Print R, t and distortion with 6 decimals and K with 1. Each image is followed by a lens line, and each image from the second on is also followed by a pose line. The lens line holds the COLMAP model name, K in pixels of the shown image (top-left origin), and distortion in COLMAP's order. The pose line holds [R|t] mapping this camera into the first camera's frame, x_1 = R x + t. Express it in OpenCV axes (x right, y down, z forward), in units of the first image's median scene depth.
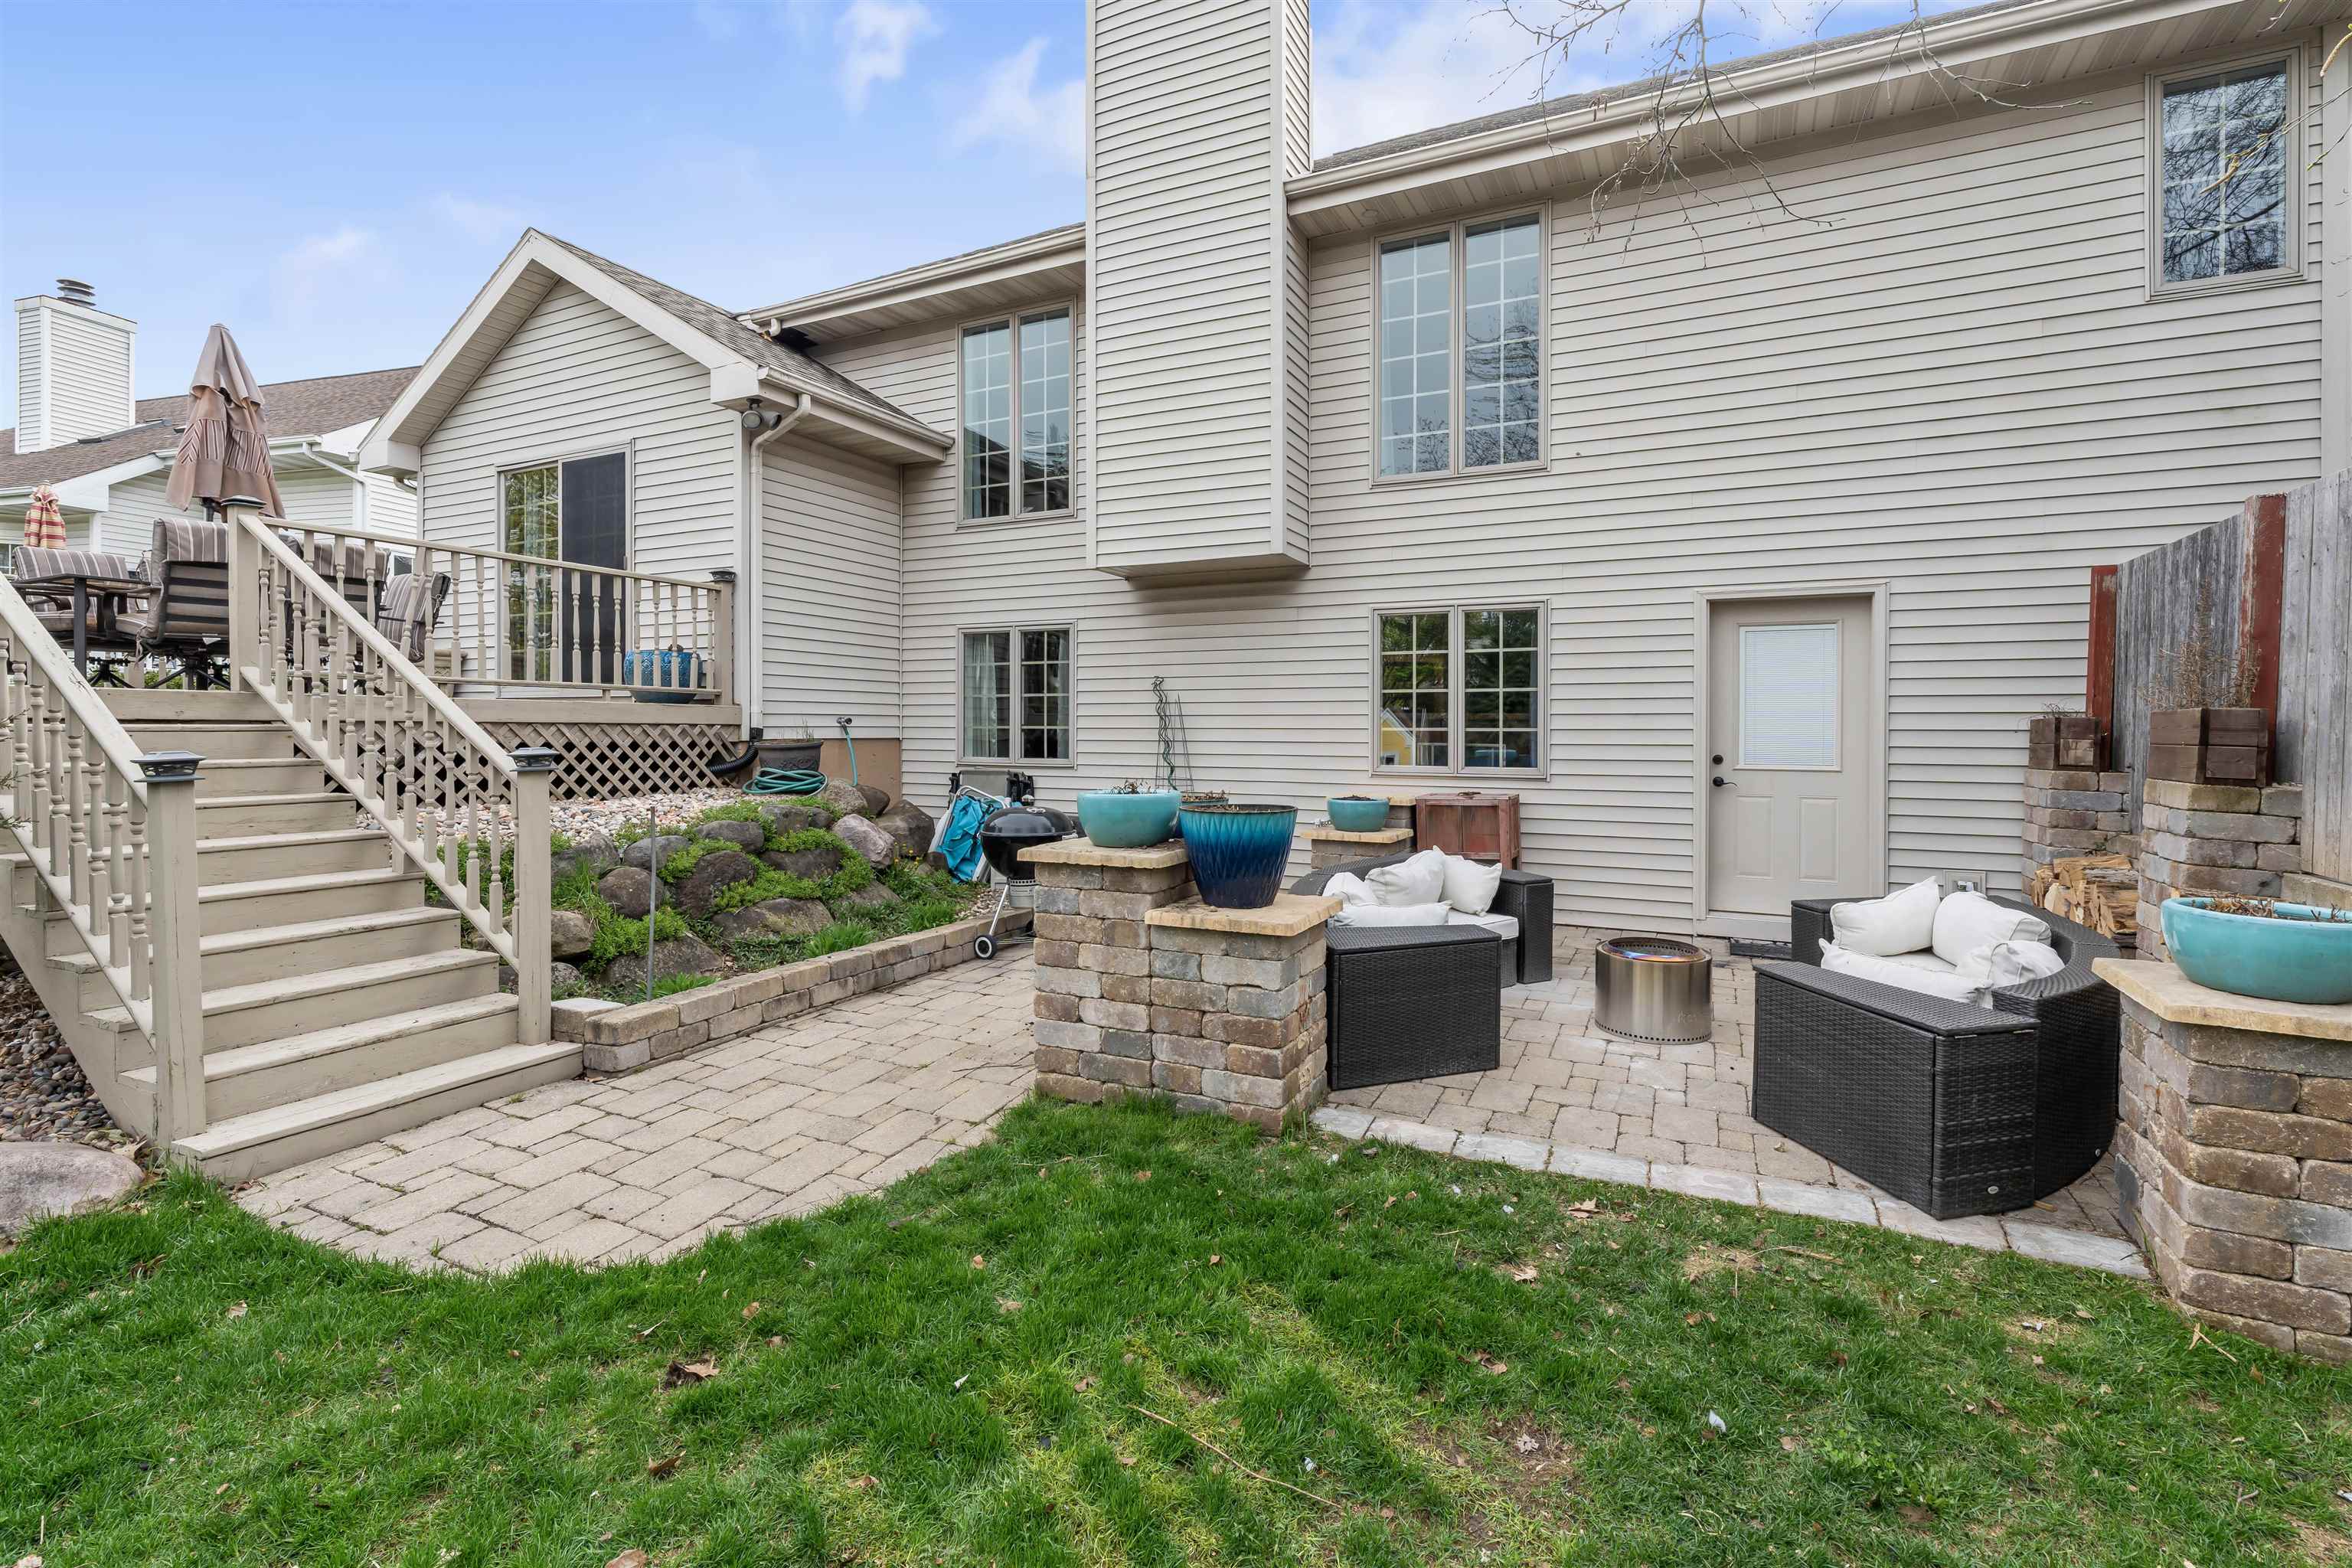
lens RADIAL K [[1068.7, 0, 1176.7], [0, 1068.7, 722.7], [0, 0, 1]] dist [-0.000524, 0.000050]
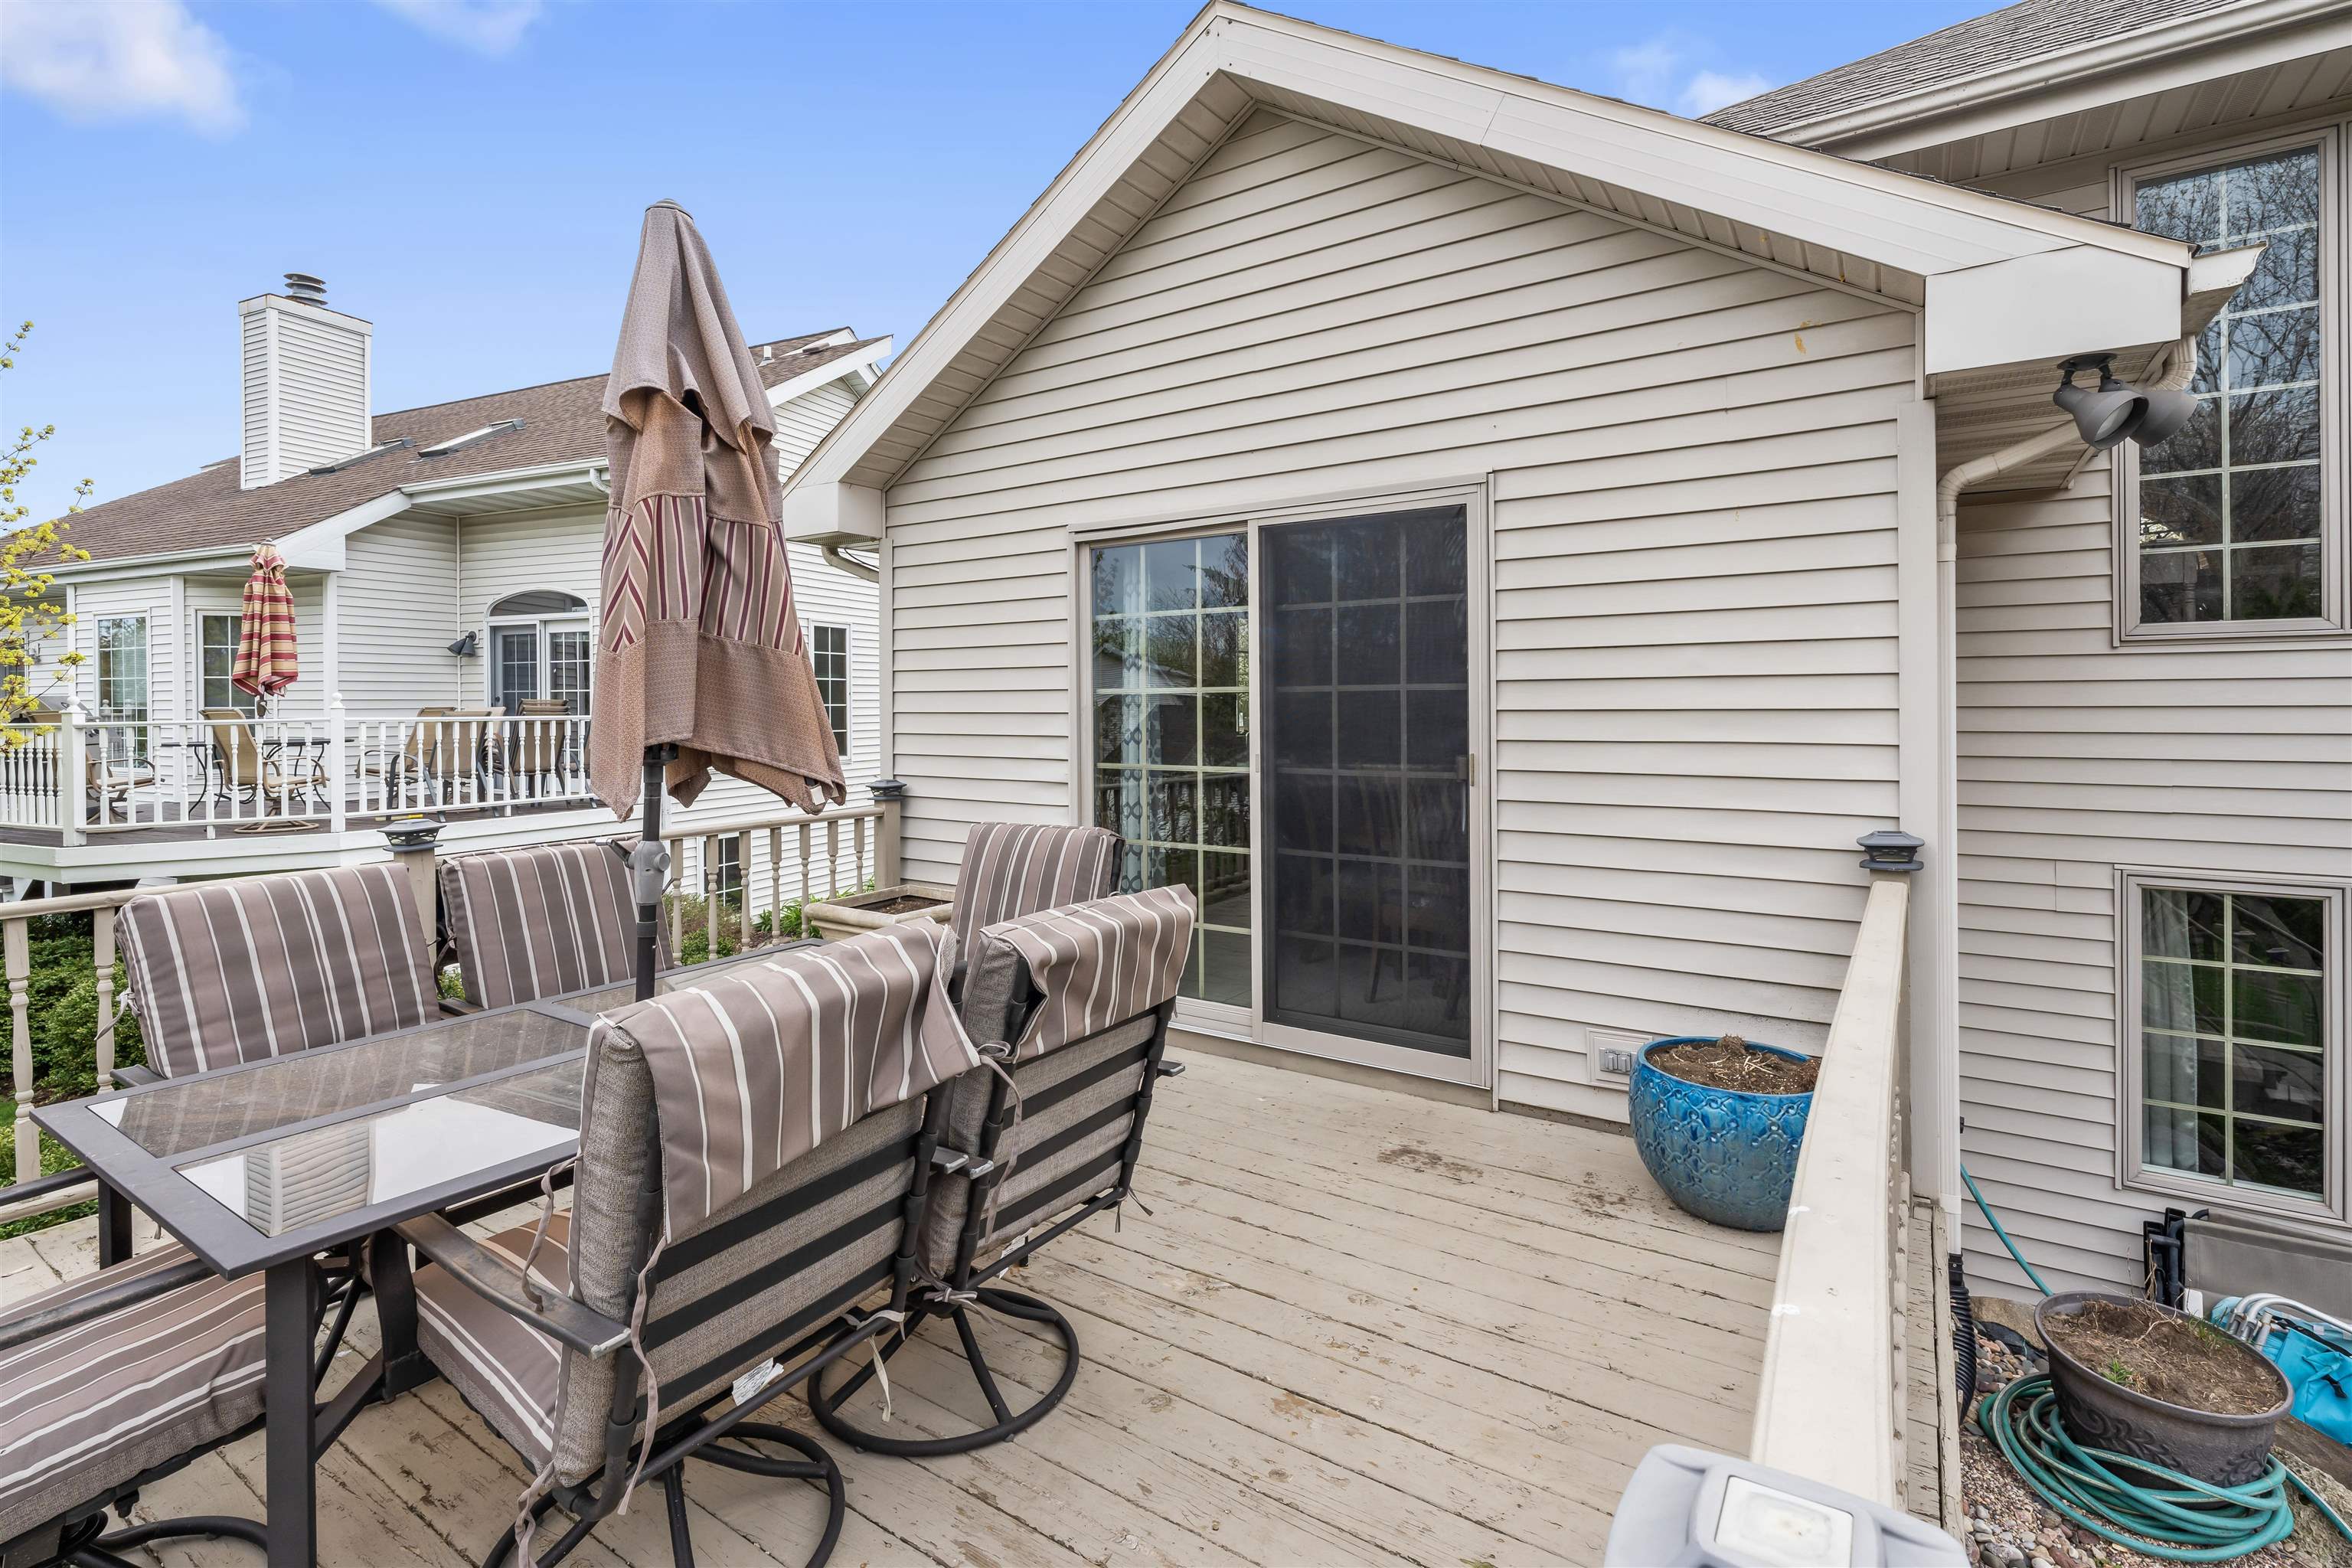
lens RADIAL K [[1071.6, 0, 1175.3], [0, 1071.6, 688.9], [0, 0, 1]] dist [0.002051, 0.000403]
pose [[0.992292, -0.012026, -0.123338, -0.658246], [0.011343, 0.999916, -0.006240, -0.204768], [0.123403, 0.004793, 0.992345, 0.647776]]
